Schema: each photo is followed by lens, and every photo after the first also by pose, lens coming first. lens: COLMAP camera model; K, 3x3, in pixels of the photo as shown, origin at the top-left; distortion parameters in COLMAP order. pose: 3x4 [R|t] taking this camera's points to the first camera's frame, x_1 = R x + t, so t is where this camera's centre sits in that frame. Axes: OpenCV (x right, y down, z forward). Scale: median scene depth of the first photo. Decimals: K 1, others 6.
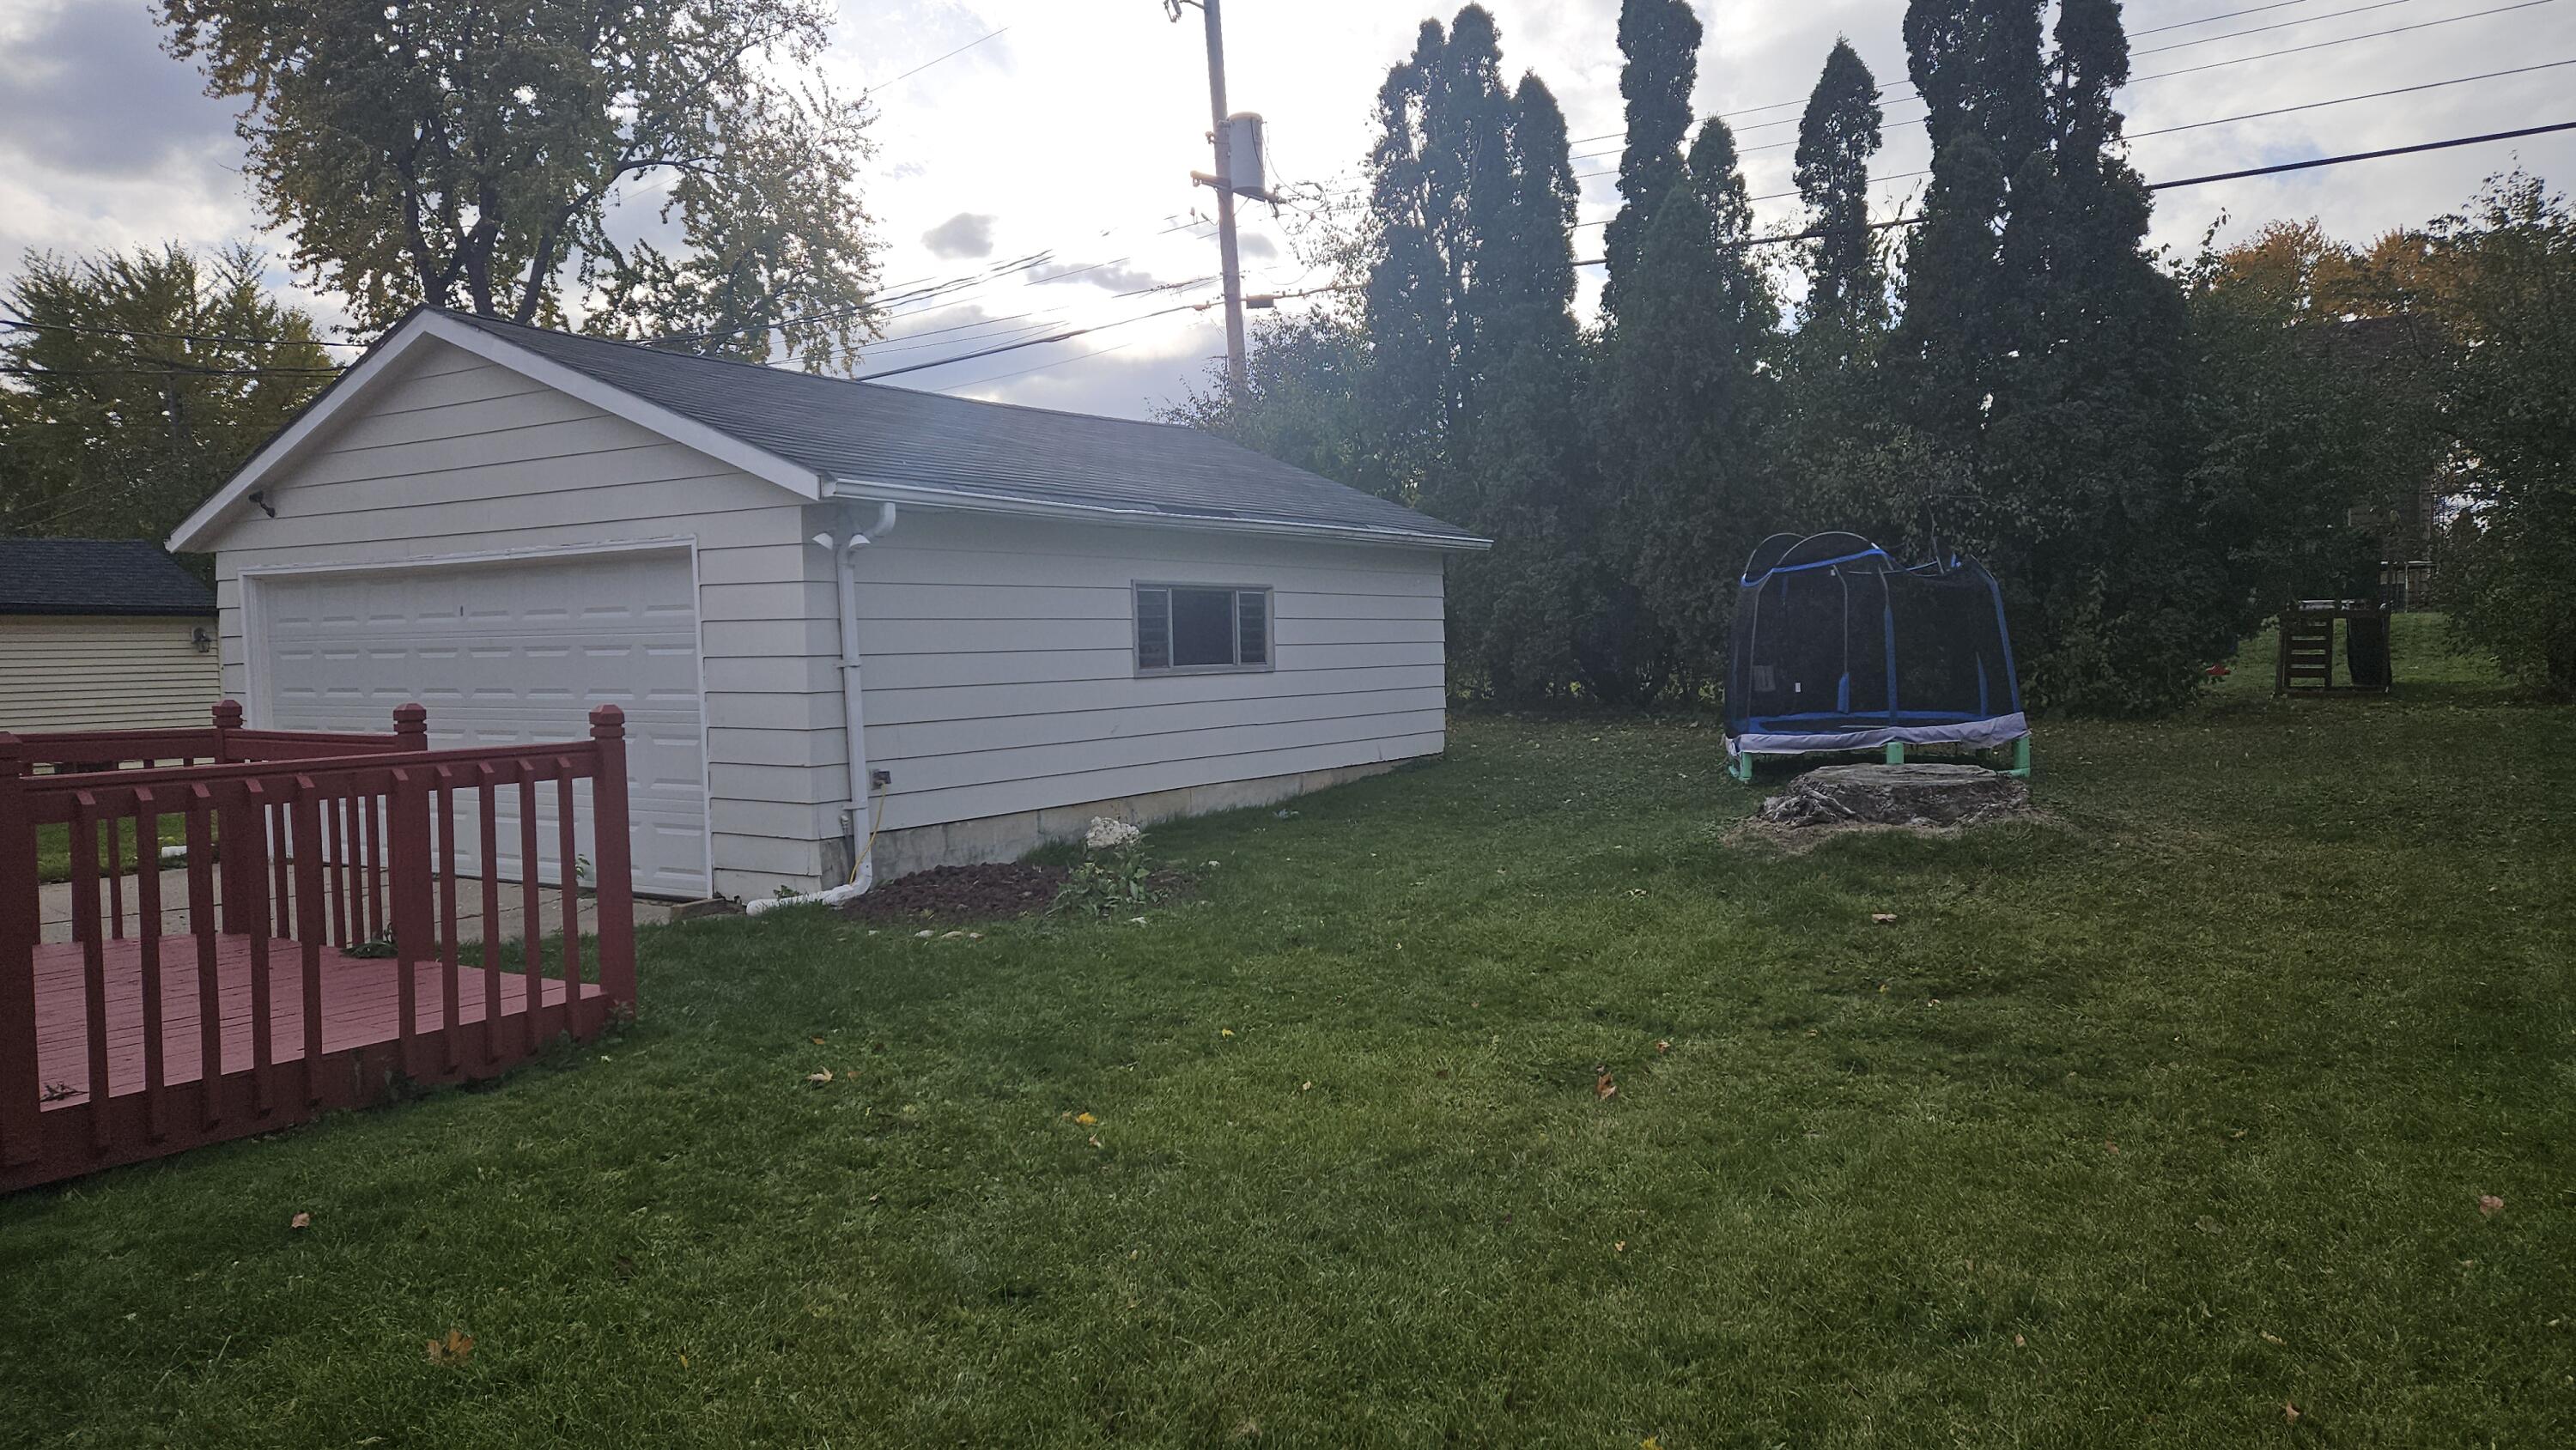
lens RADIAL K [[1670.1, 0, 1290.6], [0, 1670.1, 737.2], [0, 0, 1]] dist [0.046066, 0.000680]
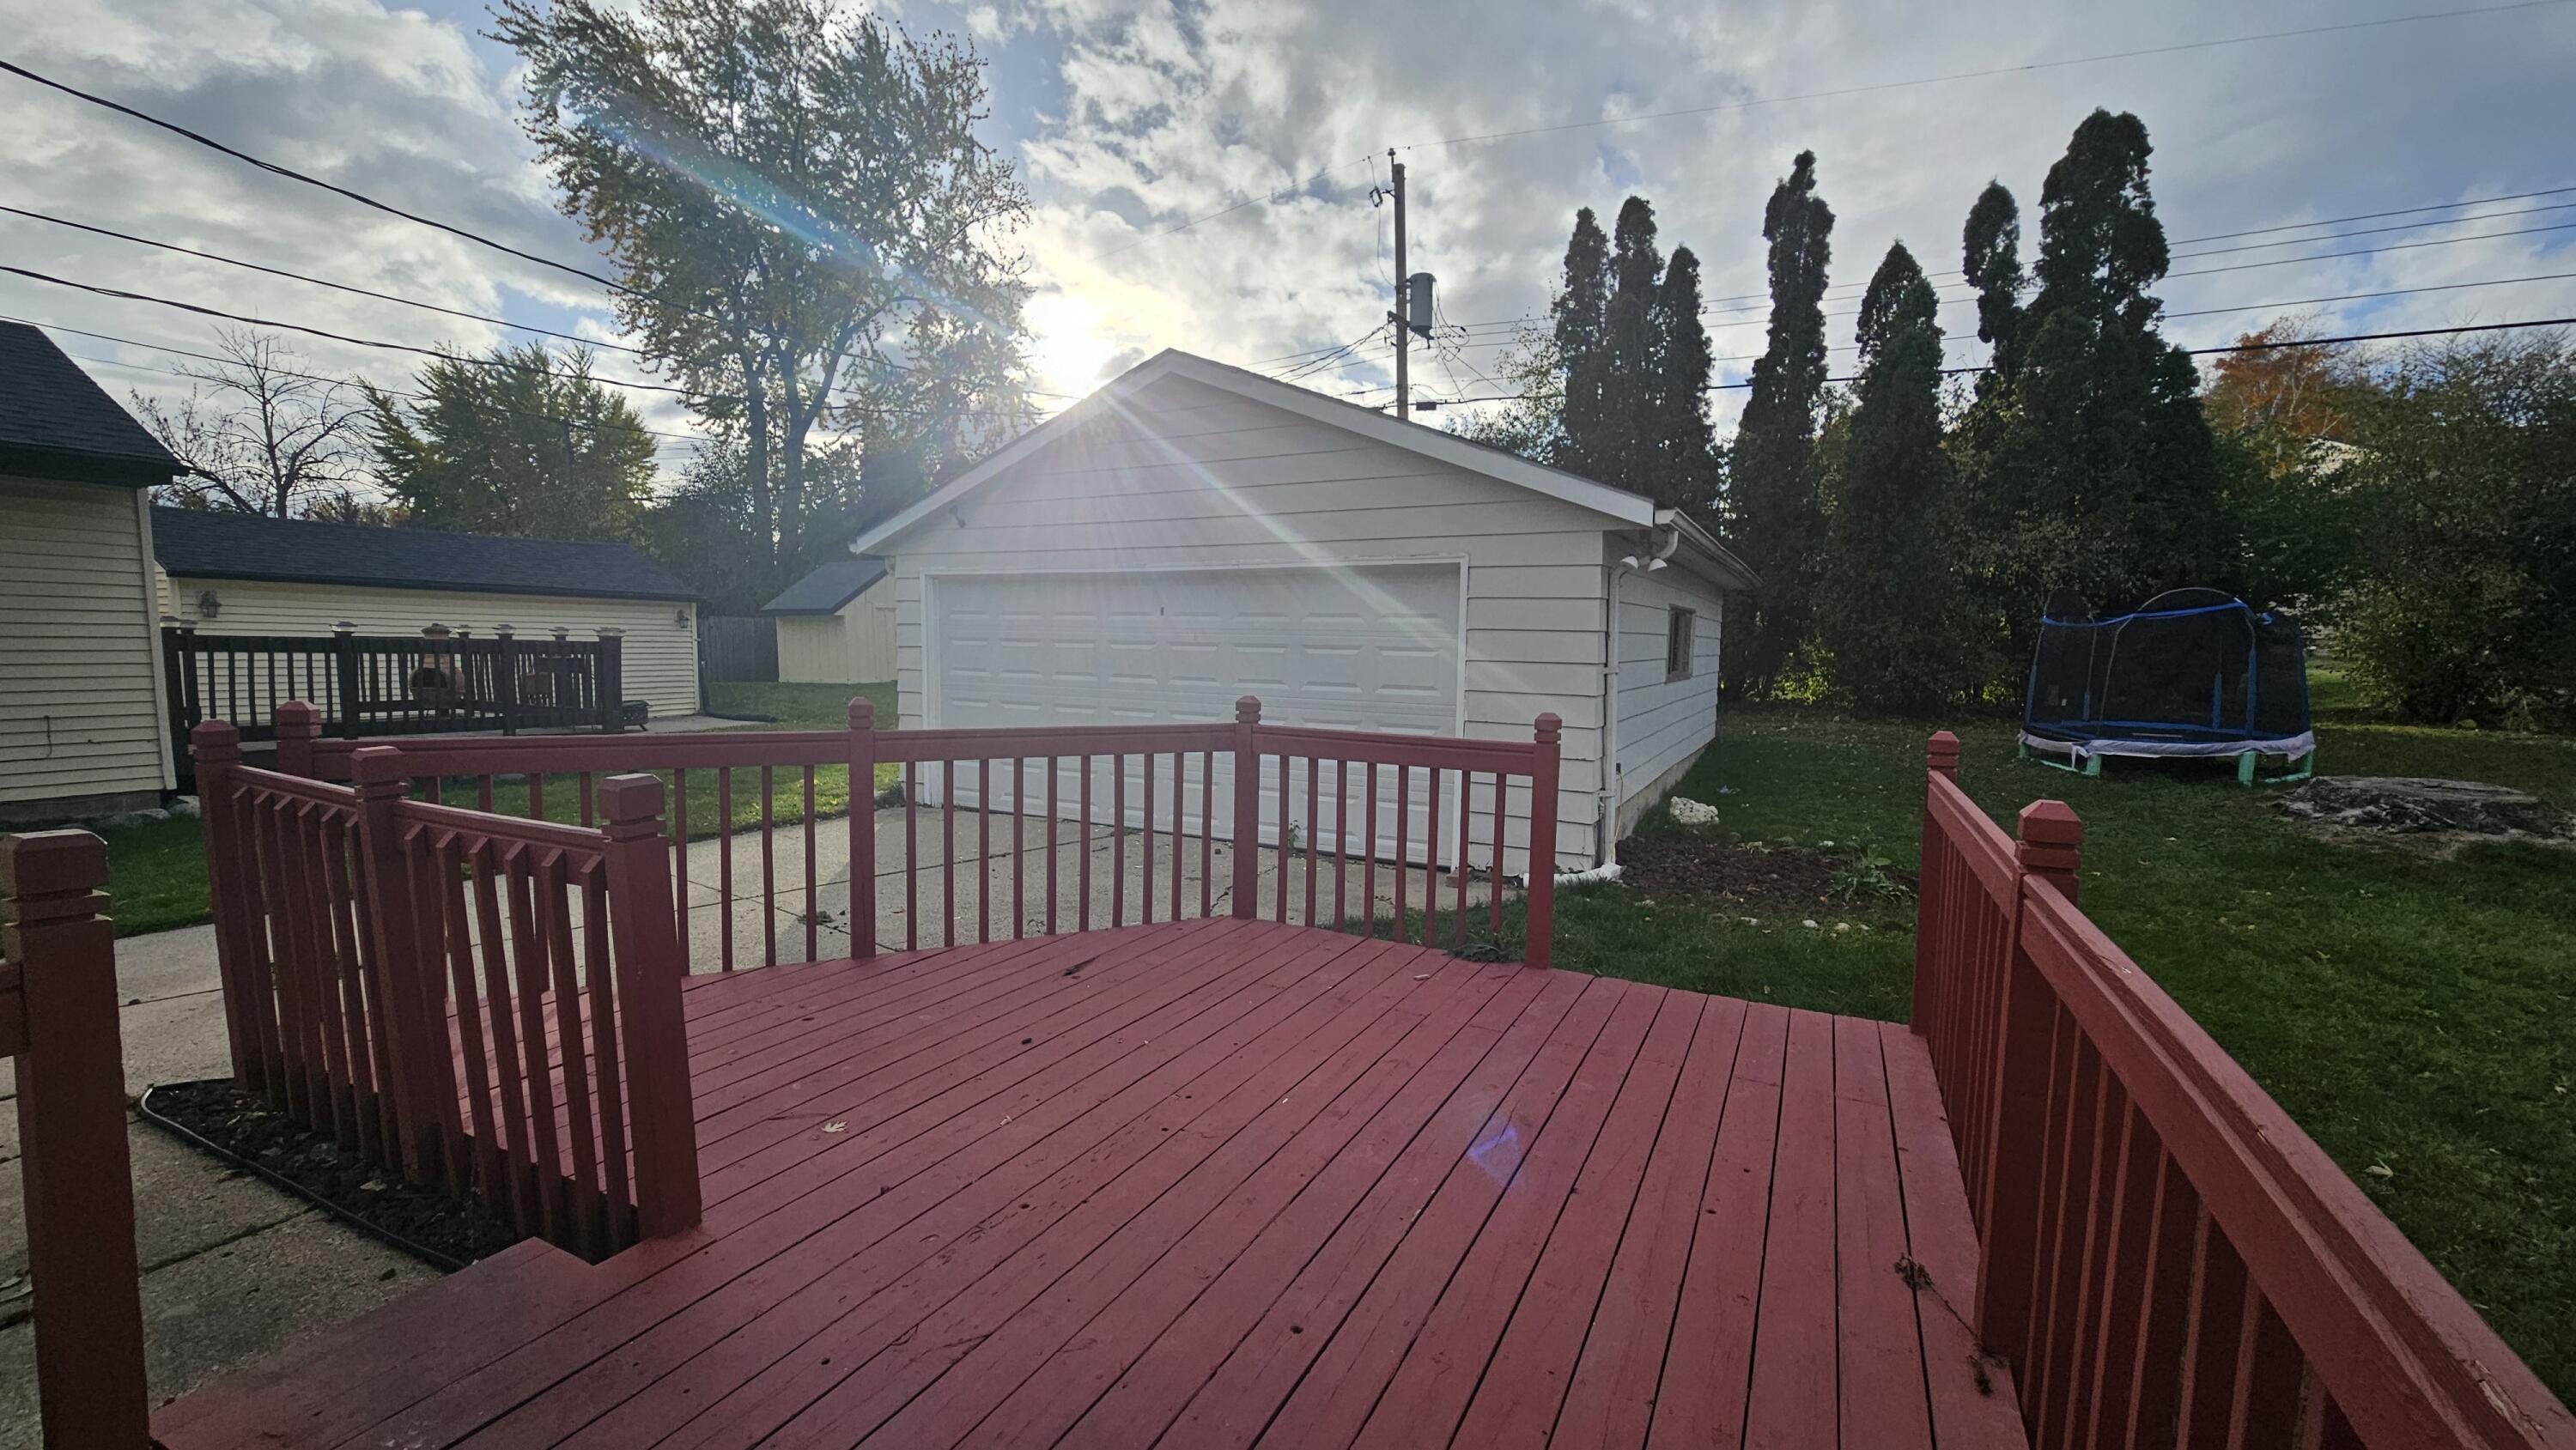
lens RADIAL K [[1051.4, 0, 1285.3], [0, 1051.4, 732.9], [0, 0, 1]] dist [0.002882, 0.000927]
pose [[0.996863, 0.029355, 0.073495, -0.311717], [-0.031673, 0.999031, 0.030573, -0.009464], [-0.072527, -0.032804, 0.996827, 0.171131]]
